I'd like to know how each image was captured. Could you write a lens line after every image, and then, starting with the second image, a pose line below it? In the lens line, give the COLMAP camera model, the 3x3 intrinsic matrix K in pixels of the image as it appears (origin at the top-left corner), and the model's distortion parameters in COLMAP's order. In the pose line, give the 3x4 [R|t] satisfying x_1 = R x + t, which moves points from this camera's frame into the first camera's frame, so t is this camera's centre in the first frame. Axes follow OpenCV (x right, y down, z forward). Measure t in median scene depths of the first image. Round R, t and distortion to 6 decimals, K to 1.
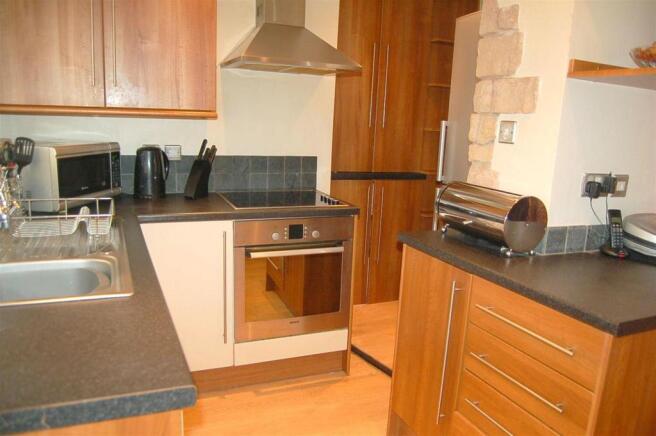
lens RADIAL K [[512.1, 0, 328.3], [0, 512.1, 233.9], [0, 0, 1]] dist [-0.068863, 0.005975]
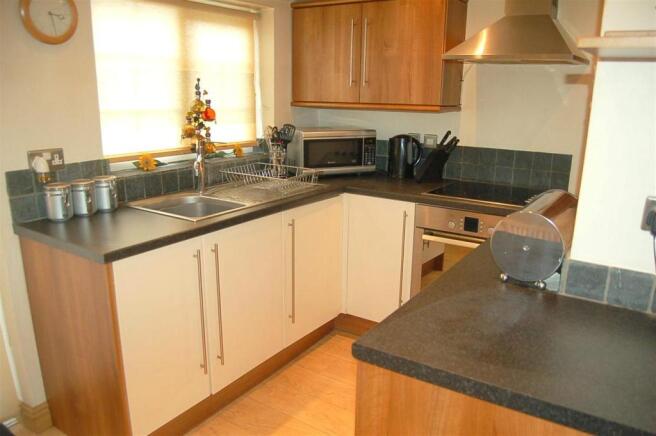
lens RADIAL K [[512.1, 0, 328.3], [0, 512.1, 233.9], [0, 0, 1]] dist [-0.068863, 0.005975]
pose [[0.555729, 0.195230, -0.808115, 0.608409], [-0.172464, 0.977963, 0.117662, -0.057056], [0.813278, 0.073983, 0.577153, 0.185018]]
